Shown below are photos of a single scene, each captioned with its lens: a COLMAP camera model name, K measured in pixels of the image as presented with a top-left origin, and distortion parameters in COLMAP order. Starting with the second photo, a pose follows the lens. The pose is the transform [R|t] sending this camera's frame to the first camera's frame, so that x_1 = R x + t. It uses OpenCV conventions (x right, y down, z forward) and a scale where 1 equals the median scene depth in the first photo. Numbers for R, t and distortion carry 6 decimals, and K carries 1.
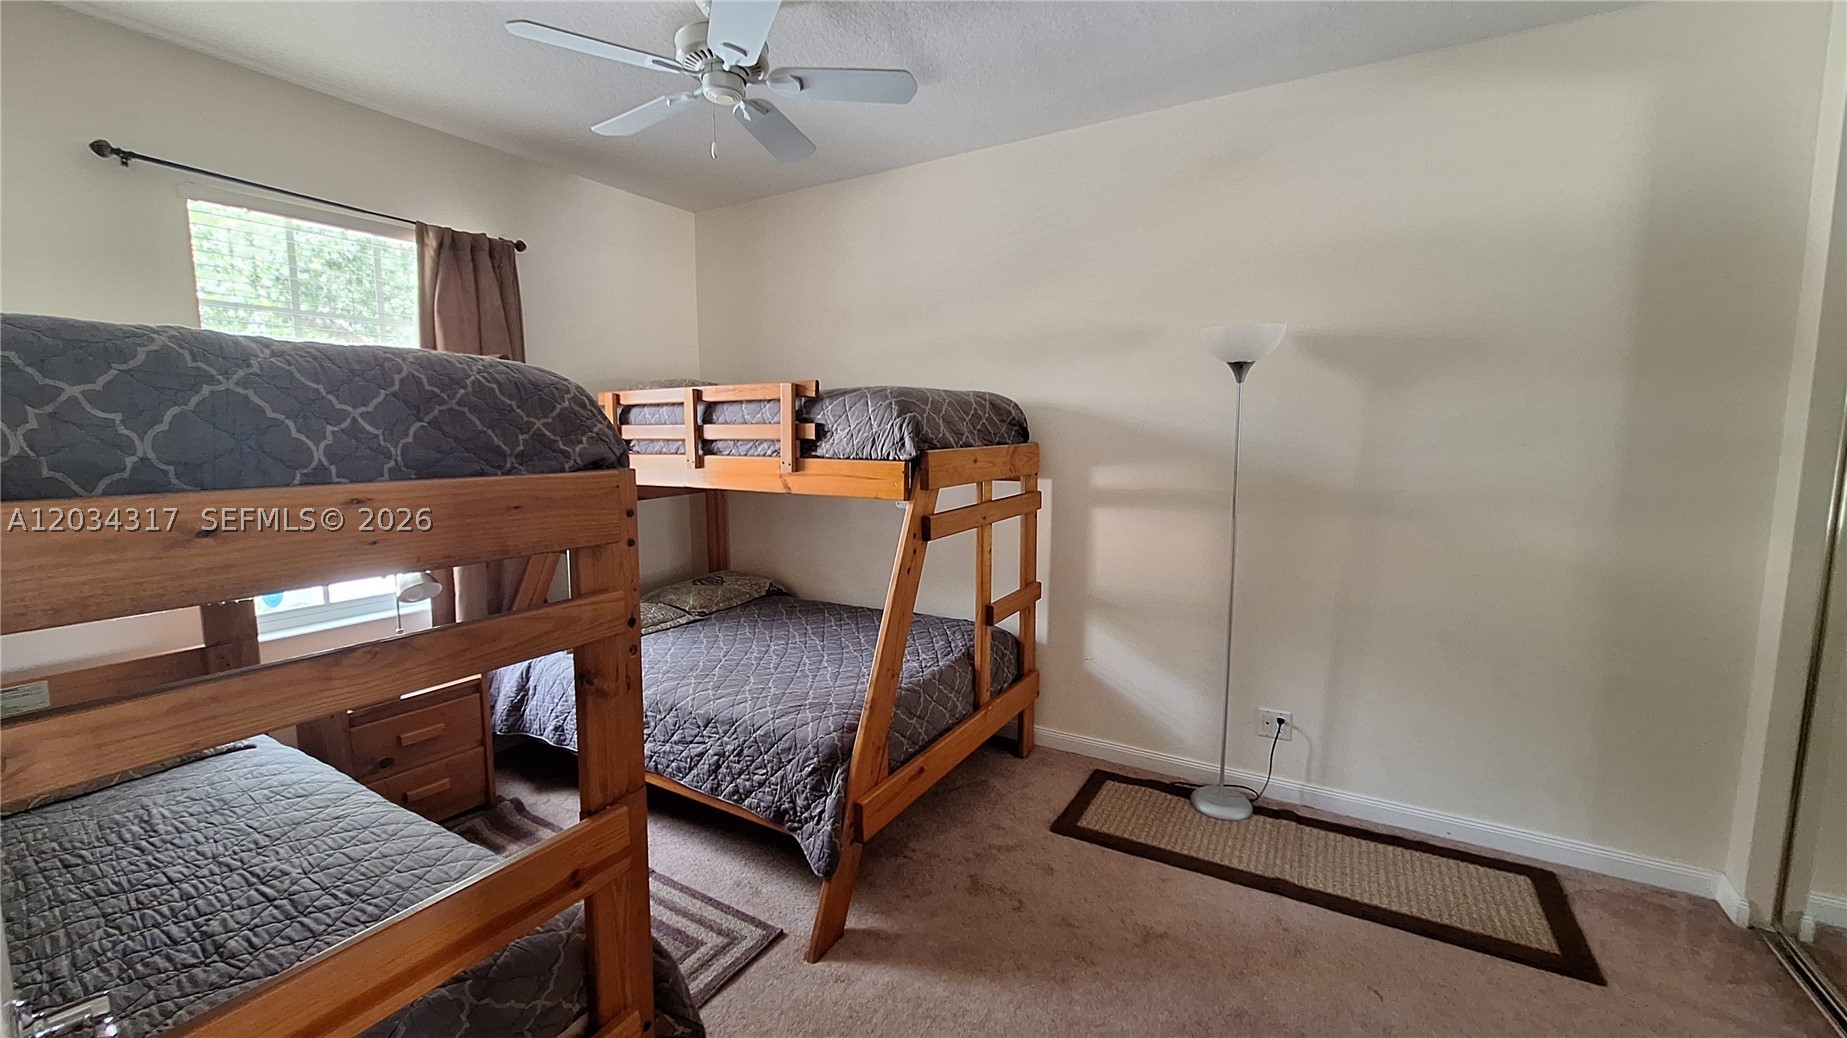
lens RADIAL K [[724.6, 0, 912.8], [0, 724.6, 508.6], [0, 0, 1]] dist [-0.002277, 0.000780]
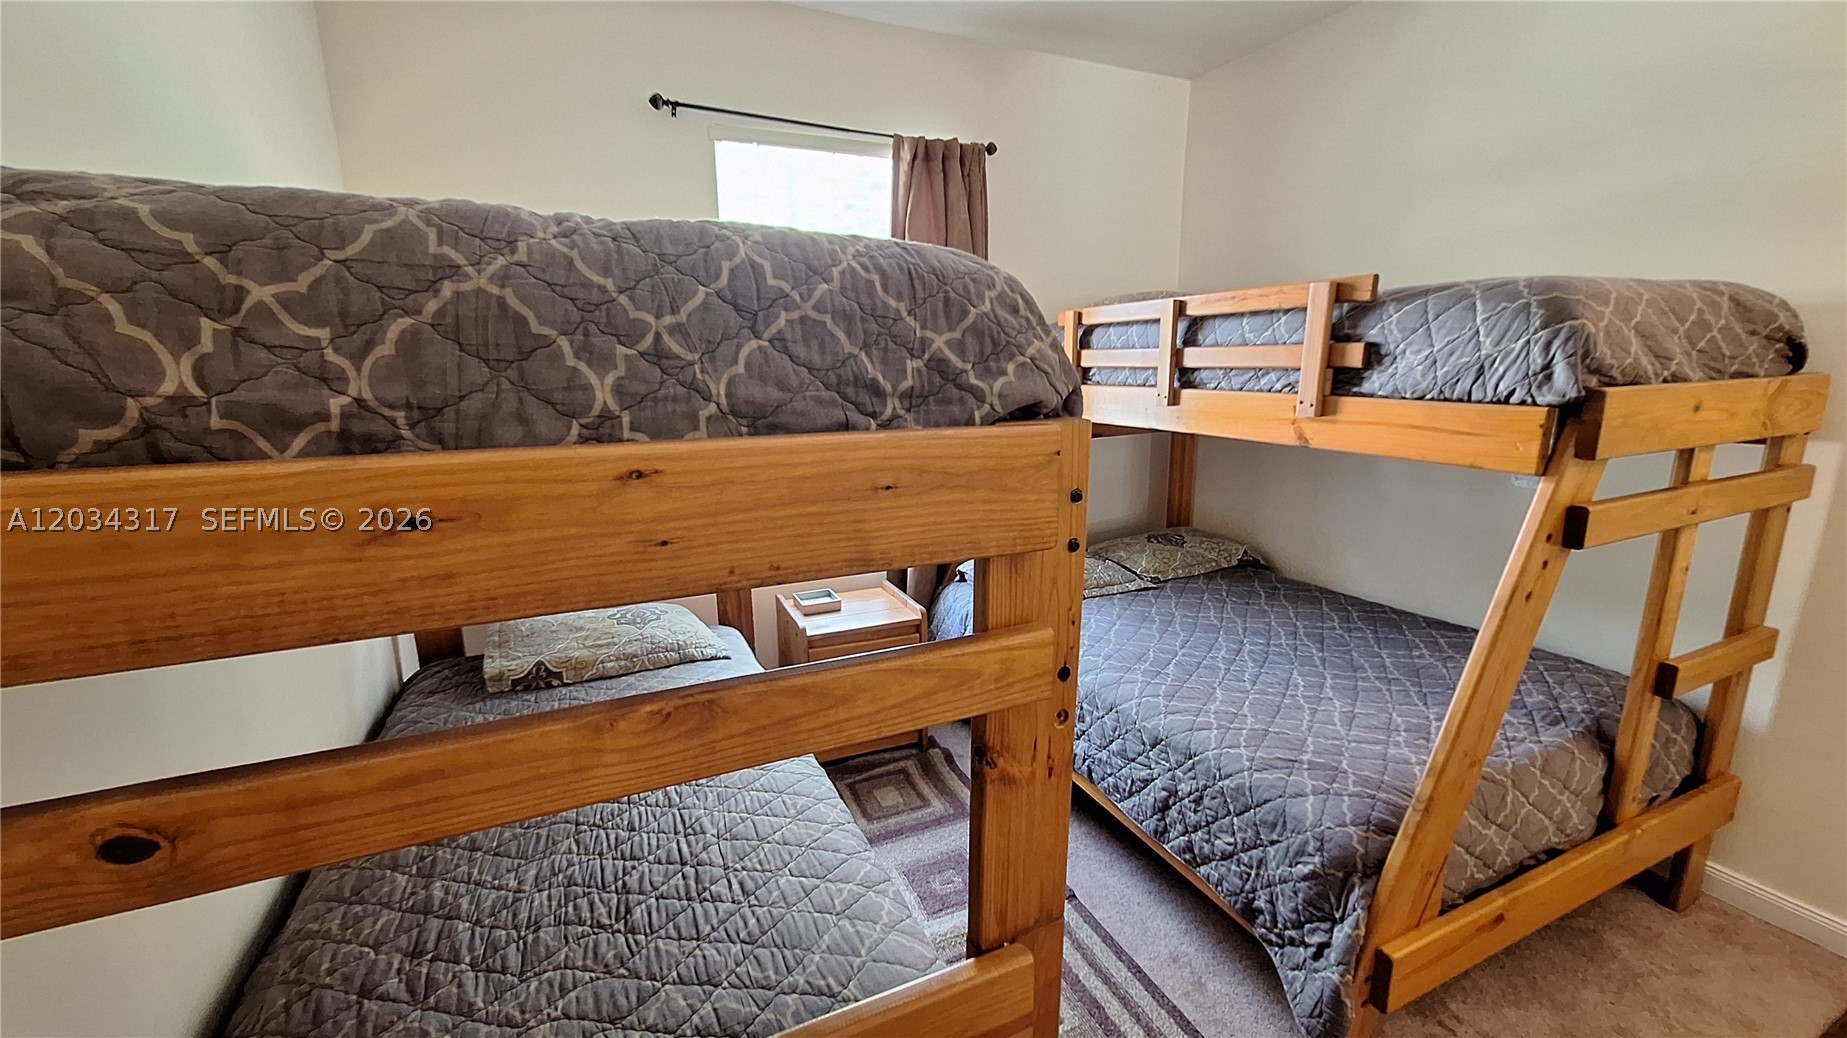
lens RADIAL K [[724.6, 0, 919.3], [0, 724.6, 509.5], [0, 0, 1]] dist [-0.002277, 0.000780]
pose [[0.825188, 0.110324, -0.553979, -0.094773], [-0.054600, 0.991727, 0.116170, -0.024883], [0.562213, -0.065615, 0.824386, 0.249635]]
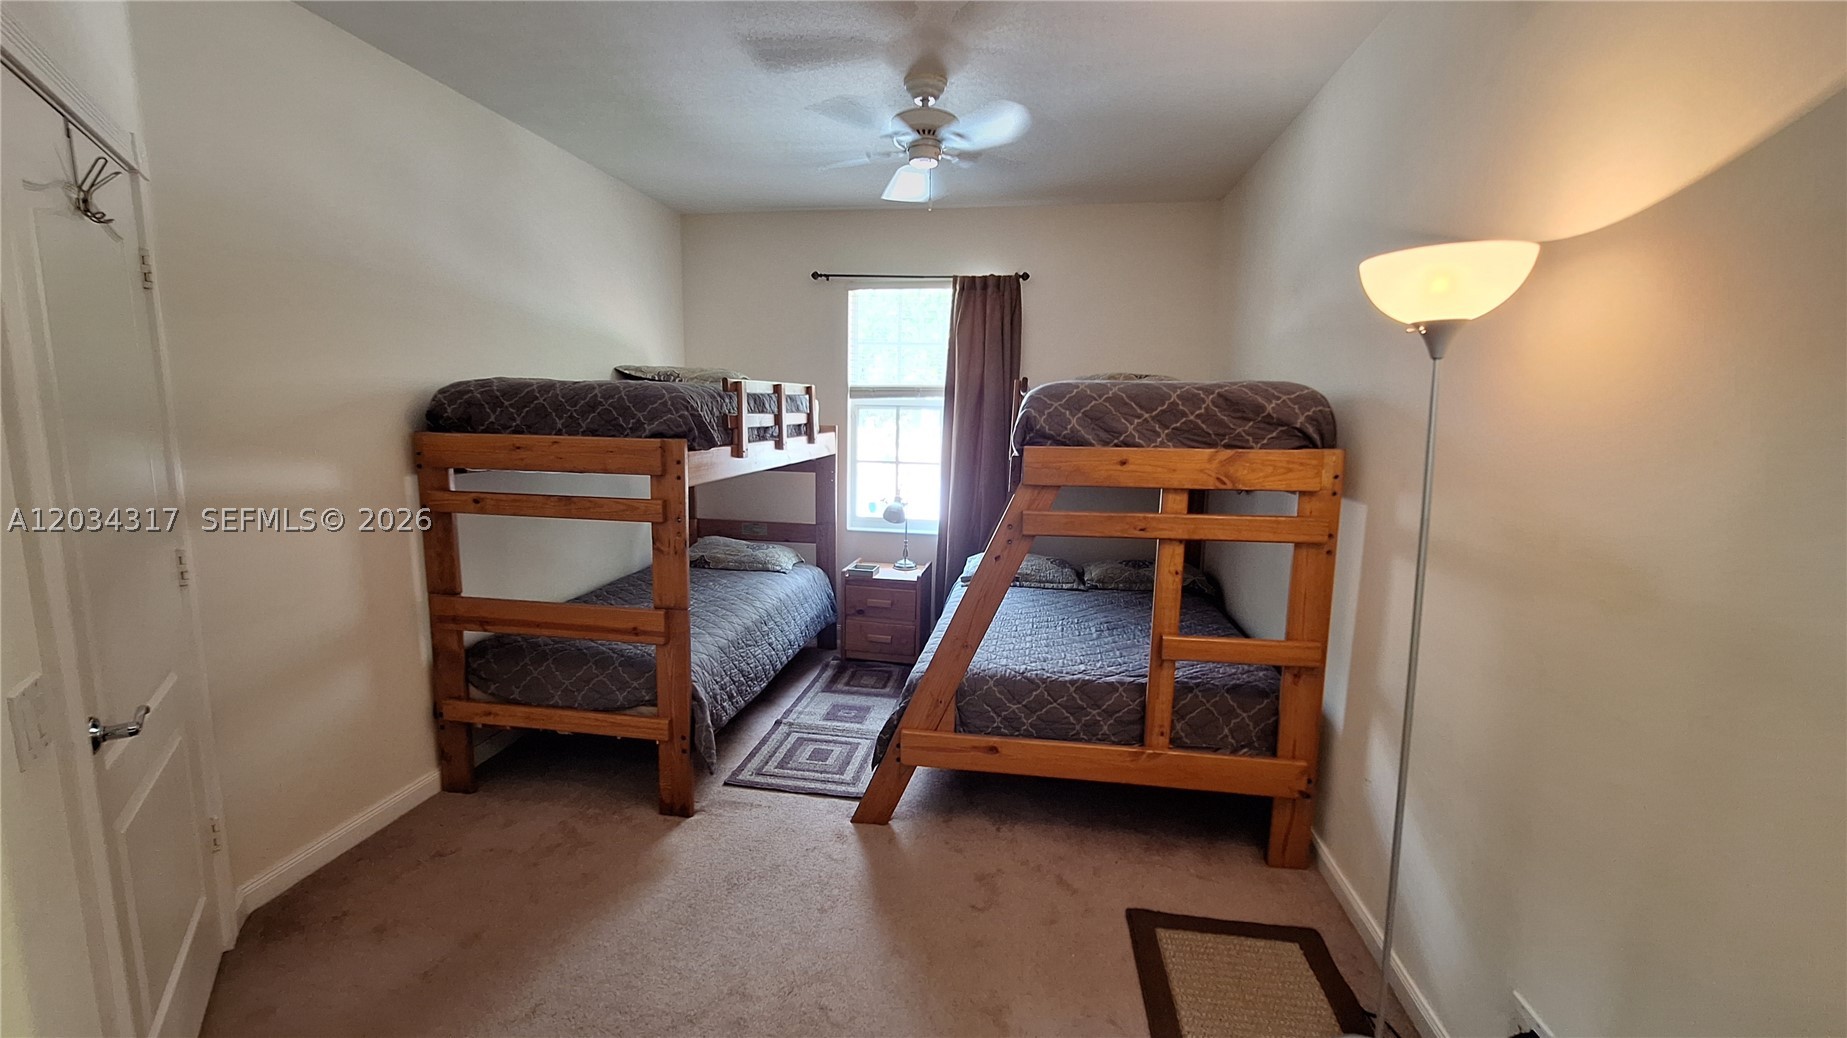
lens RADIAL K [[724.6, 0, 919.1], [0, 724.6, 502.0], [0, 0, 1]] dist [-0.002277, 0.000780]
pose [[0.380539, 0.132586, -0.915211, 0.904428], [-0.117612, 0.988571, 0.094312, -0.081390], [0.917255, 0.071751, 0.391784, 0.473788]]
